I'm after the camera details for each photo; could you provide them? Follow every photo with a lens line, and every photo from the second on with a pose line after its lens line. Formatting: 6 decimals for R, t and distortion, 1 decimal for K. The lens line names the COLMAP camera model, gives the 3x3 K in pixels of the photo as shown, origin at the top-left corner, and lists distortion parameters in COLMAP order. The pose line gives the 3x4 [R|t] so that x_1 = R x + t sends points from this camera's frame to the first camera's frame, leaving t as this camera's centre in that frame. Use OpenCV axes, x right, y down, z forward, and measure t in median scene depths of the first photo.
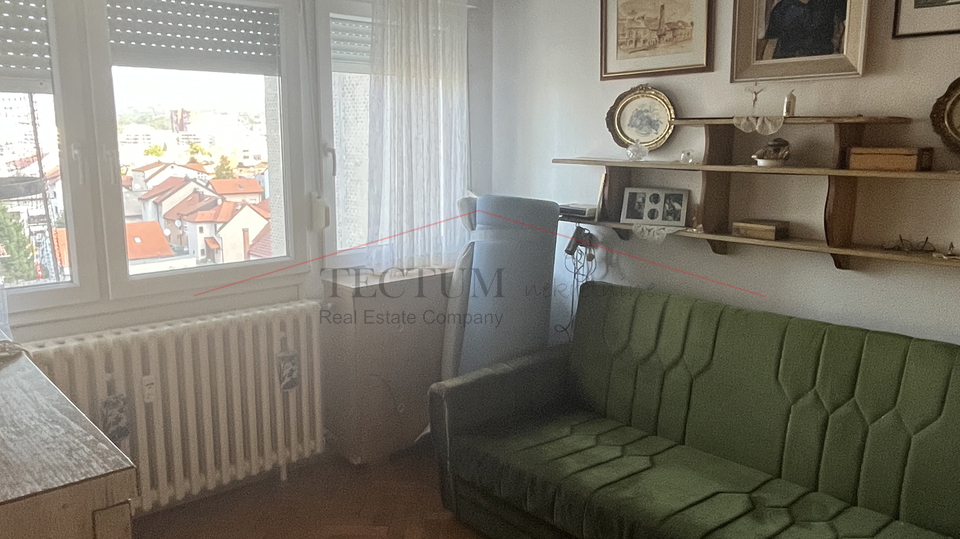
lens RADIAL K [[699.6, 0, 484.9], [0, 699.6, 266.0], [0, 0, 1]] dist [-0.005565, 0.001280]
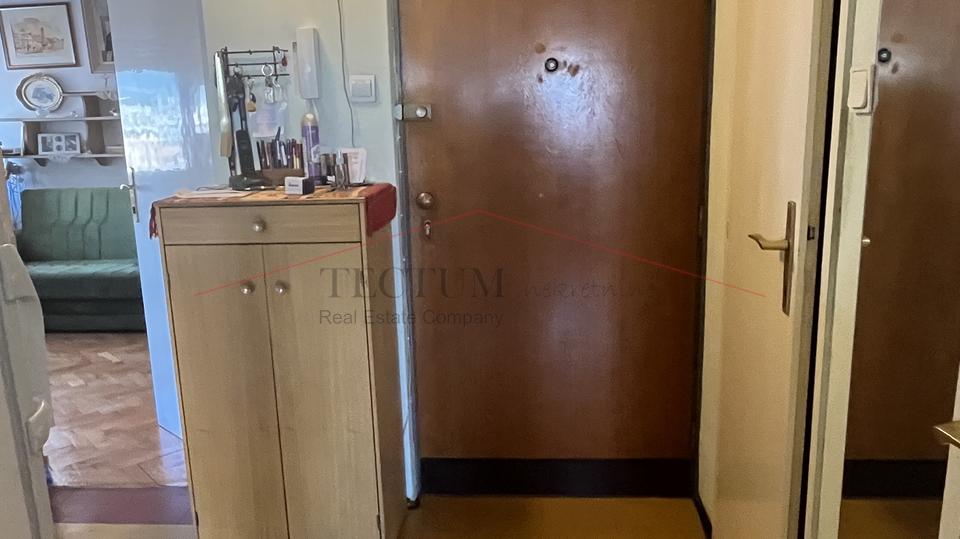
lens RADIAL K [[782.6, 0, 480.1], [0, 782.6, 261.0], [0, 0, 1]] dist [0.003702, 0.009995]
pose [[0.722183, -0.161714, 0.672533, -0.359755], [0.155254, 0.985376, 0.070223, 0.227595], [-0.674053, 0.053700, 0.736728, -1.124281]]
